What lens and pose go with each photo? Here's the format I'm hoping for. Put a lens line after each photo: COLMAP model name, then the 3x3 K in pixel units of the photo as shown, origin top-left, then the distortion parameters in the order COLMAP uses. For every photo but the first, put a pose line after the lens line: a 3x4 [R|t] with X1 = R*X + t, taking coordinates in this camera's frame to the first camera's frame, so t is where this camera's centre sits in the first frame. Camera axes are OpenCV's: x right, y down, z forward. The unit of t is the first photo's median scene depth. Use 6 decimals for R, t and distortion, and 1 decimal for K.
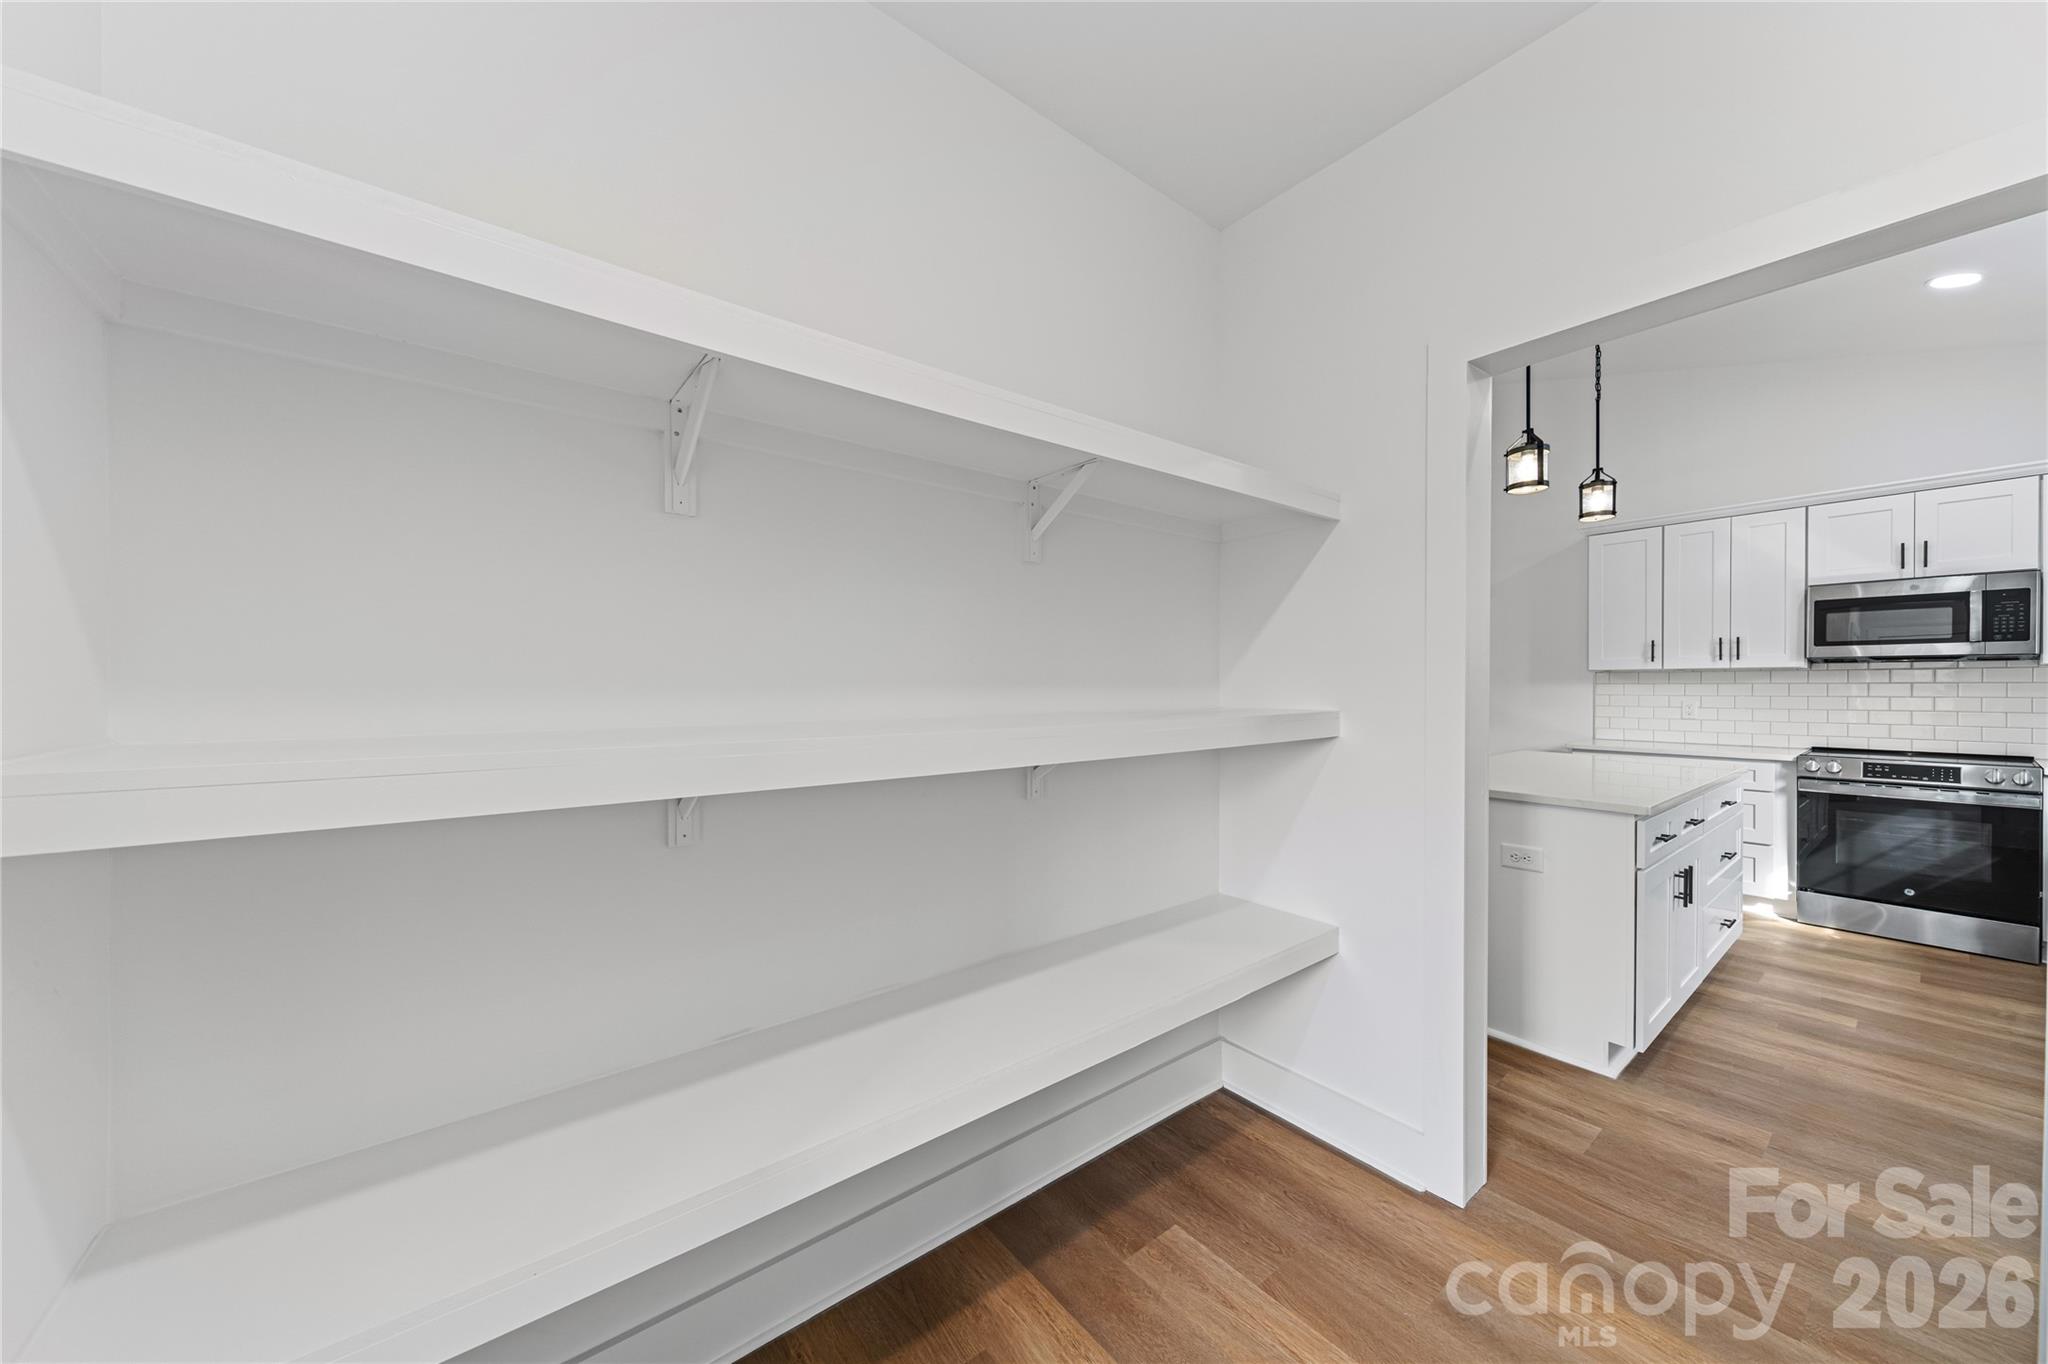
lens RADIAL K [[726.2, 0, 1035.6], [0, 726.2, 685.9], [0, 0, 1]] dist [0.000041, -0.000028]
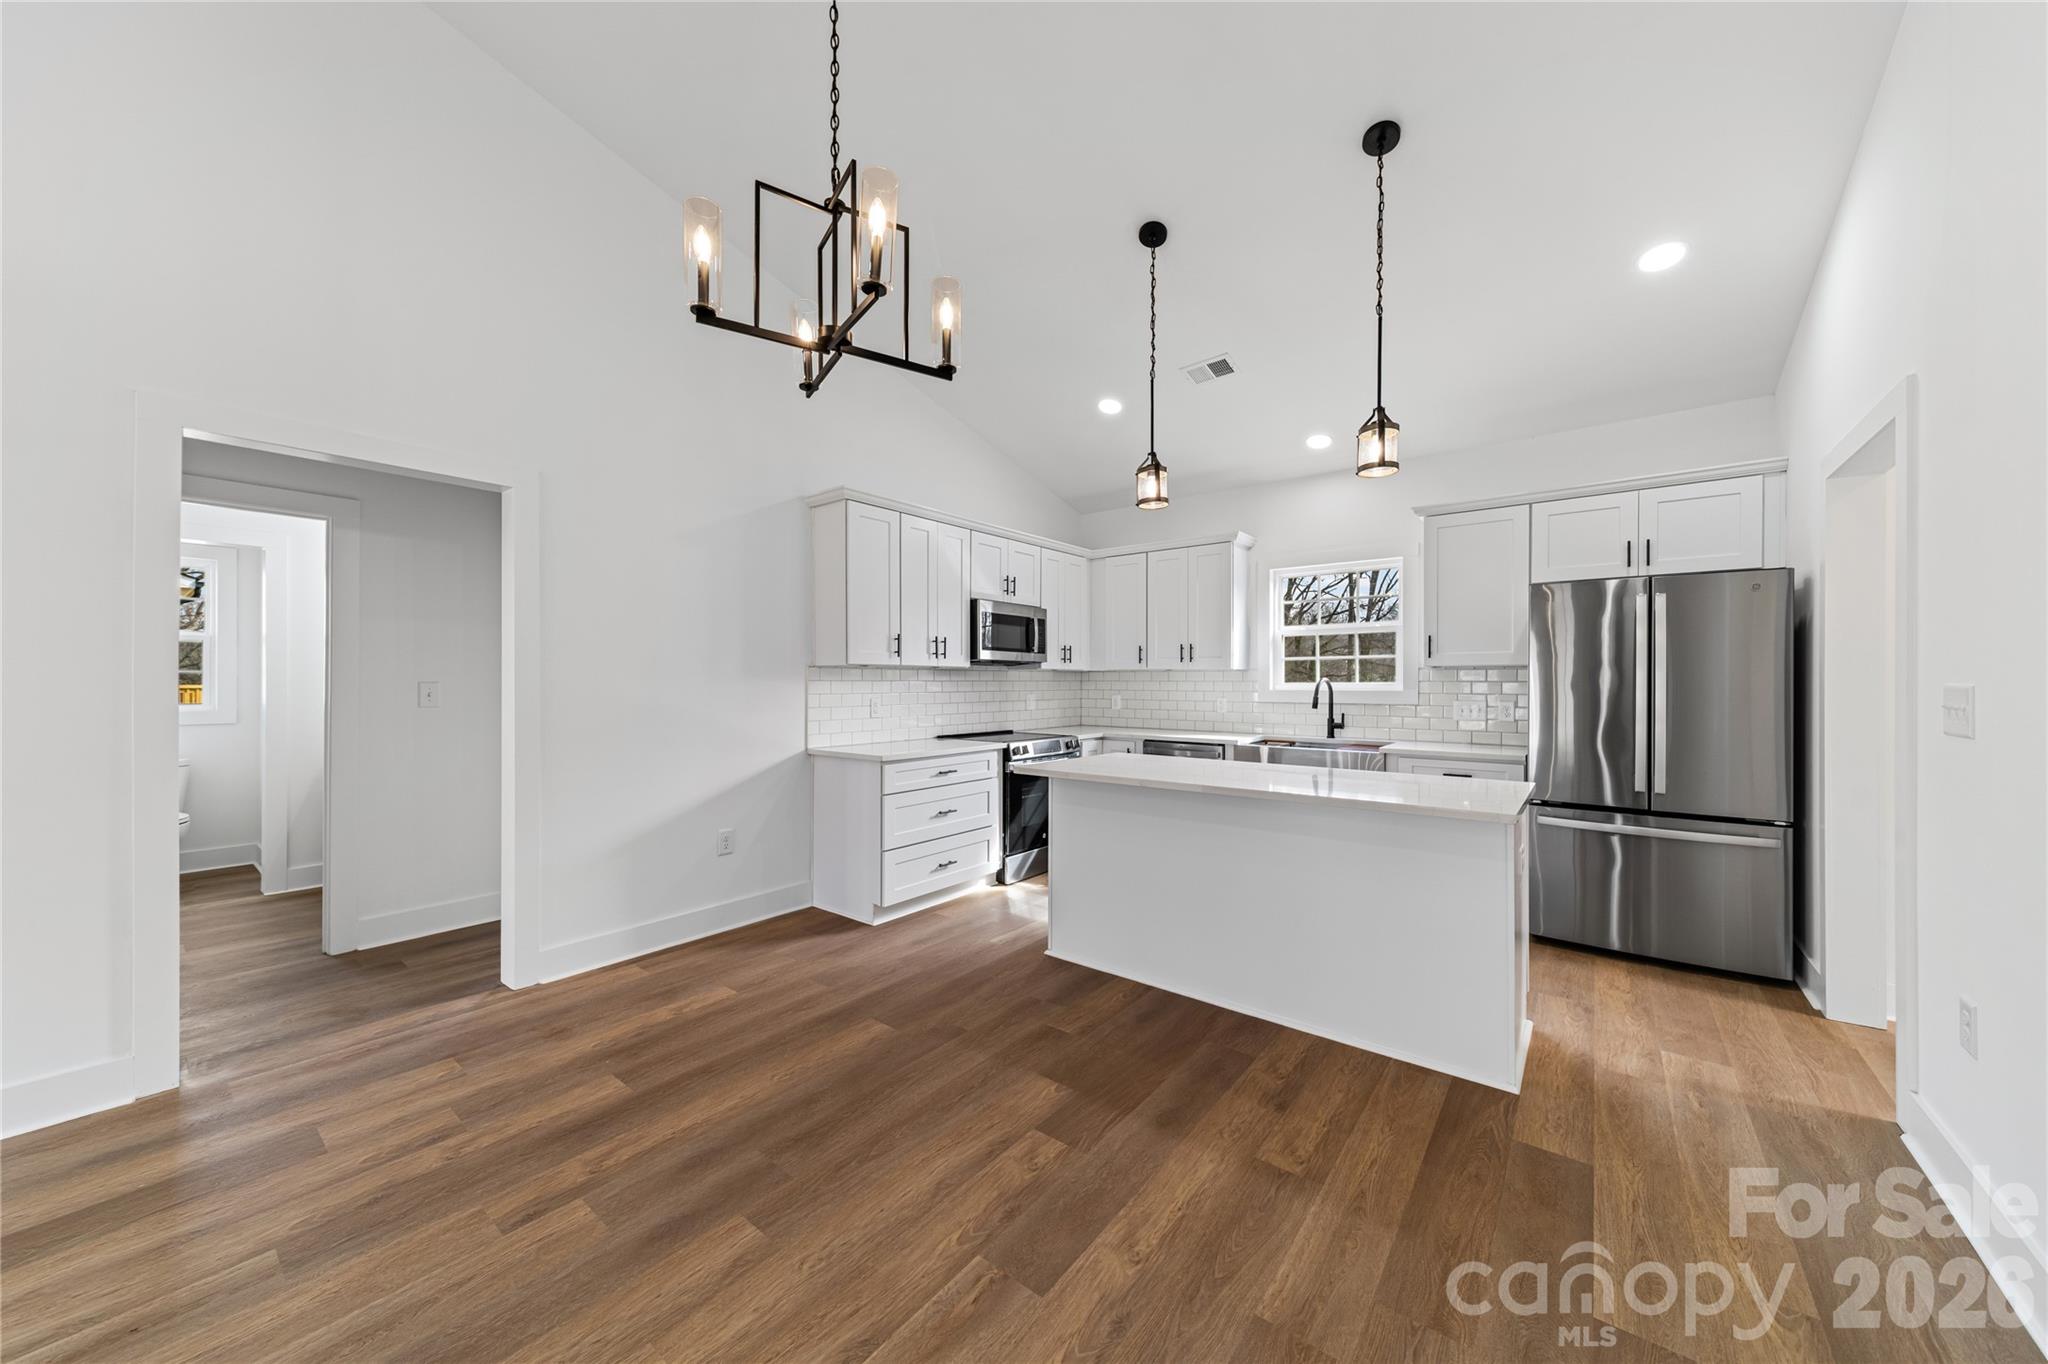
lens RADIAL K [[713.1, 0, 1024.0], [0, 713.1, 682.0], [0, 0, 1]] dist [0.010544, -0.000076]
pose [[-0.228592, 0.001426, 0.973521, -0.077264], [-0.001715, 0.999997, -0.001867, -0.000110], [-0.973521, -0.002096, -0.228589, 1.194782]]
